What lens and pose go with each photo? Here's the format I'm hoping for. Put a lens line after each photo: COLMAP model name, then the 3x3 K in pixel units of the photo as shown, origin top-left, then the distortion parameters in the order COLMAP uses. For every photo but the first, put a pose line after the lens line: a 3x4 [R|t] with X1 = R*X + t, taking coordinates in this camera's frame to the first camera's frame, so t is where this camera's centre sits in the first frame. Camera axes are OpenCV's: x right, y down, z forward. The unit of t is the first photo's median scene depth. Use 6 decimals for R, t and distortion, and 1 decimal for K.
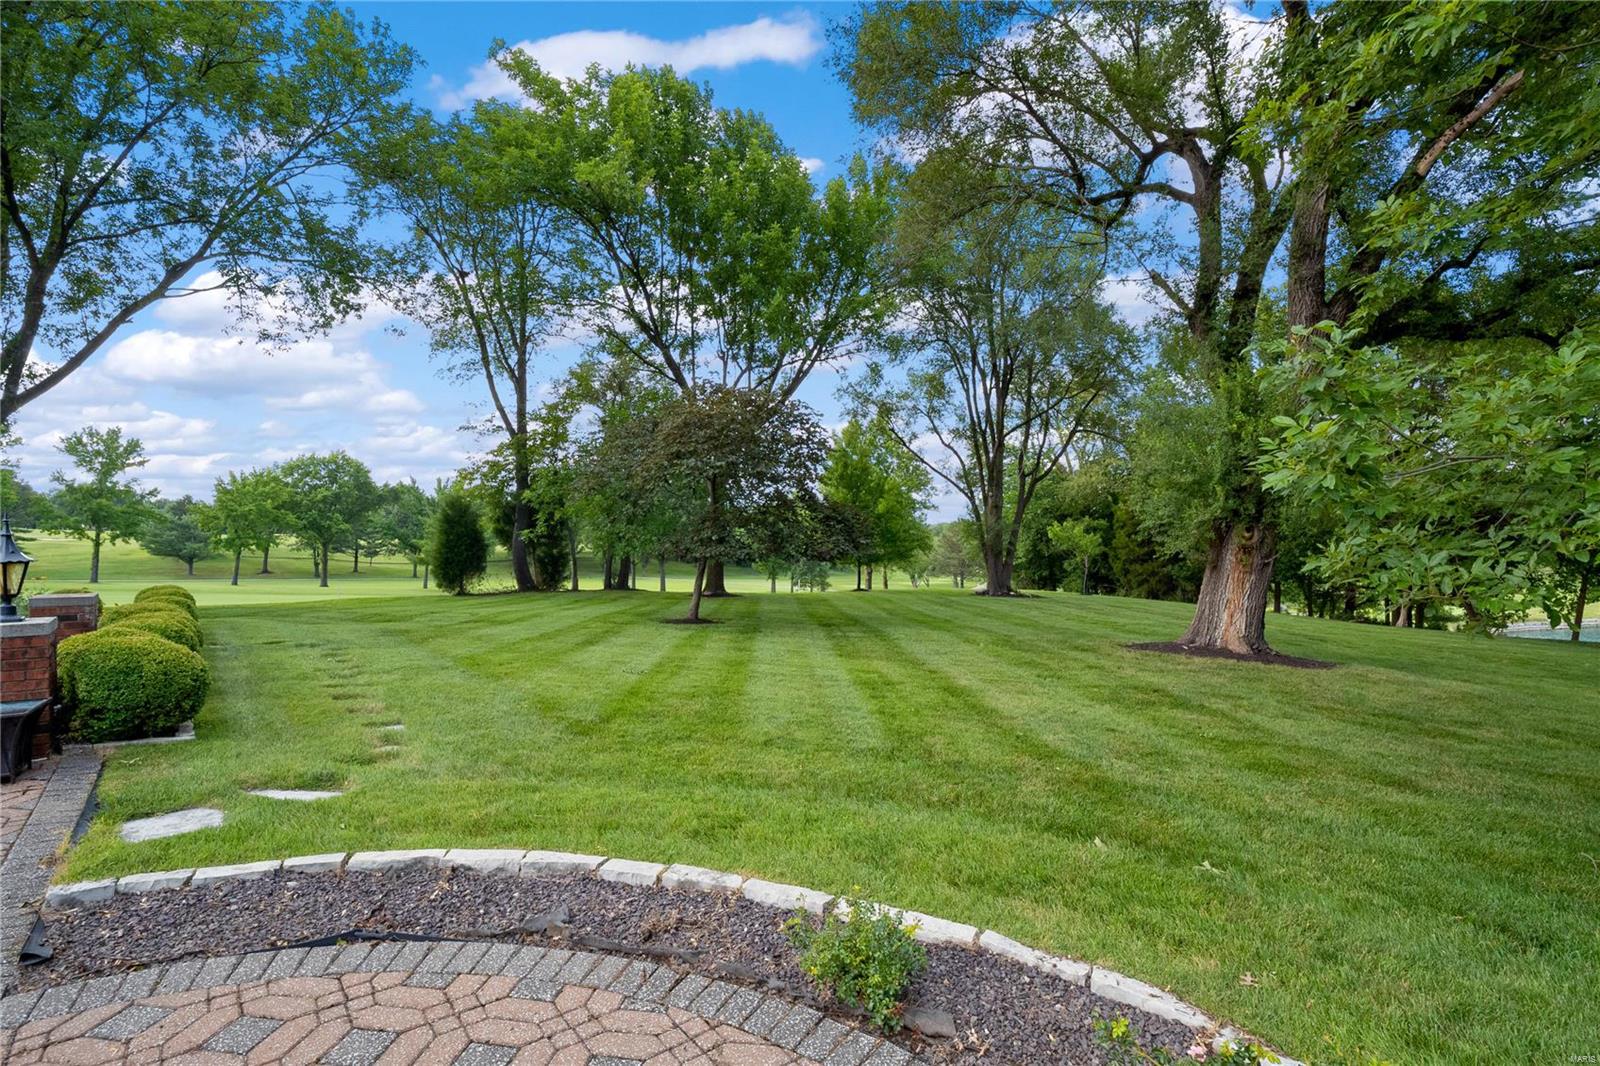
lens RADIAL K [[746.4, 0, 794.1], [0, 746.4, 539.2], [0, 0, 1]] dist [-0.013704, 0.001015]
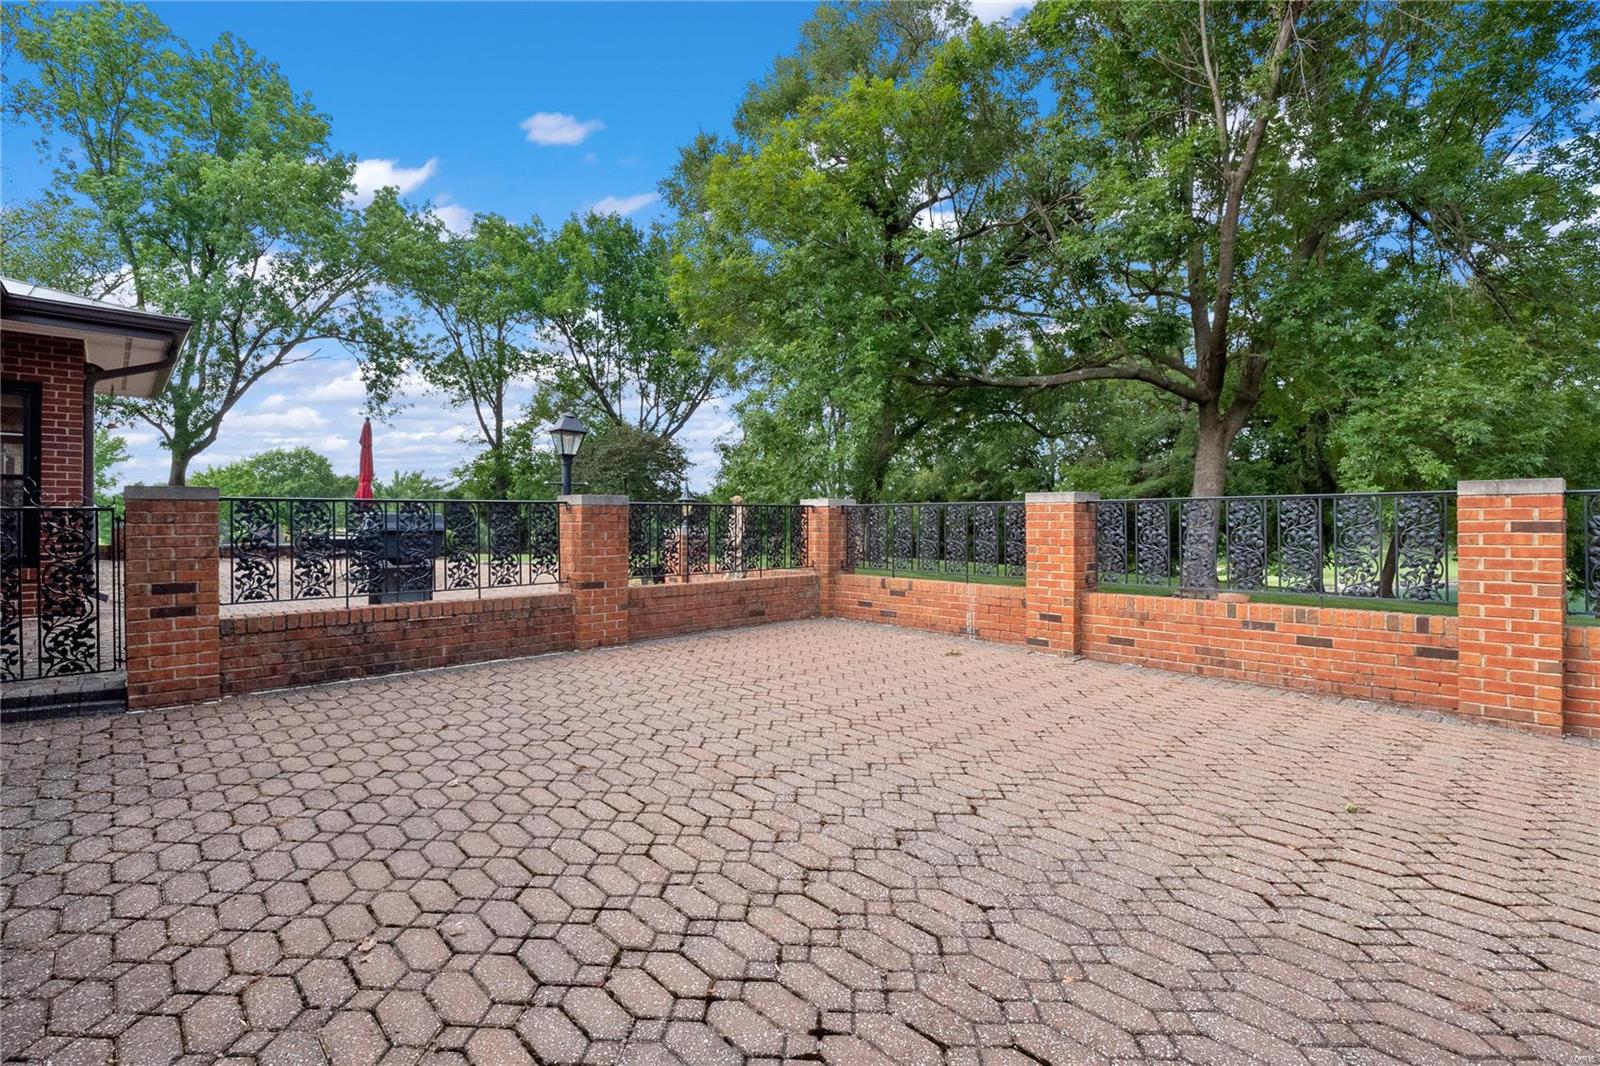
lens RADIAL K [[746.4, 0, 813.6], [0, 746.4, 520.2], [0, 0, 1]] dist [-0.013704, 0.001015]
pose [[0.994993, -0.007648, 0.099652, 0.075507], [0.008695, 0.999911, -0.010074, 0.019622], [-0.099566, 0.010890, 0.994971, -0.396931]]
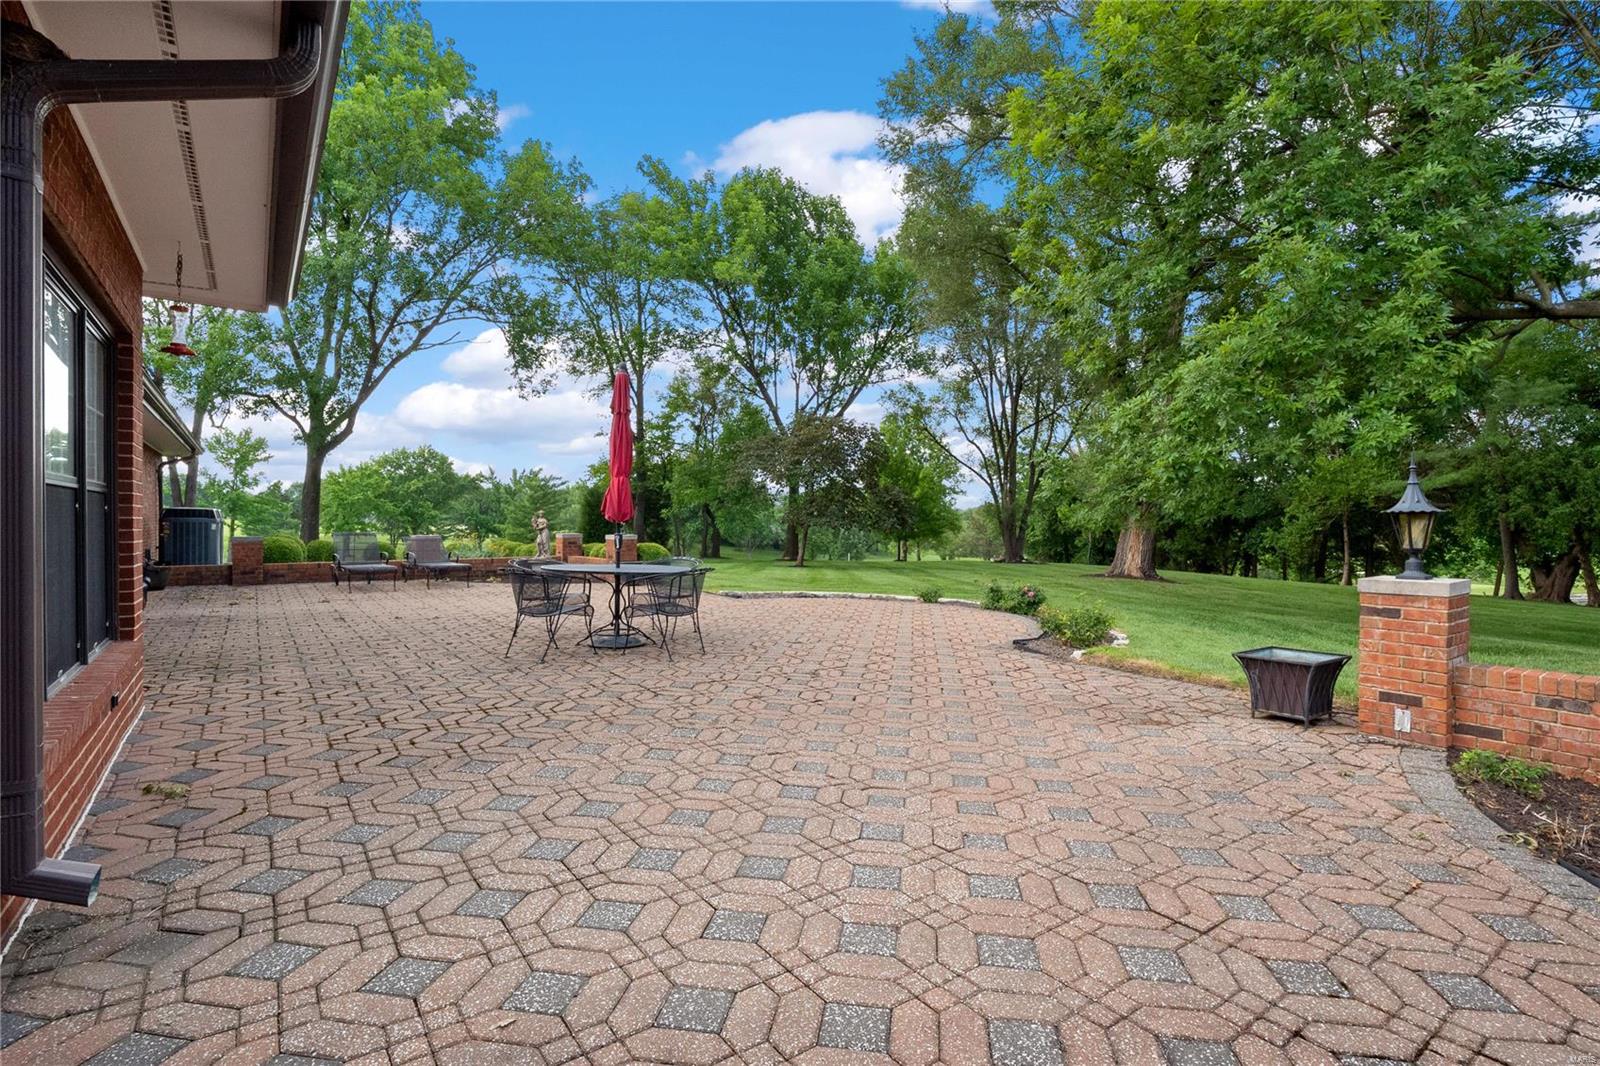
lens RADIAL K [[746.4, 0, 804.3], [0, 746.4, 522.5], [0, 0, 1]] dist [-0.013704, 0.001015]
pose [[0.999645, -0.006687, -0.025794, -0.038654], [0.006608, 0.999973, -0.003119, 0.008810], [0.025814, 0.002947, 0.999662, -0.233973]]
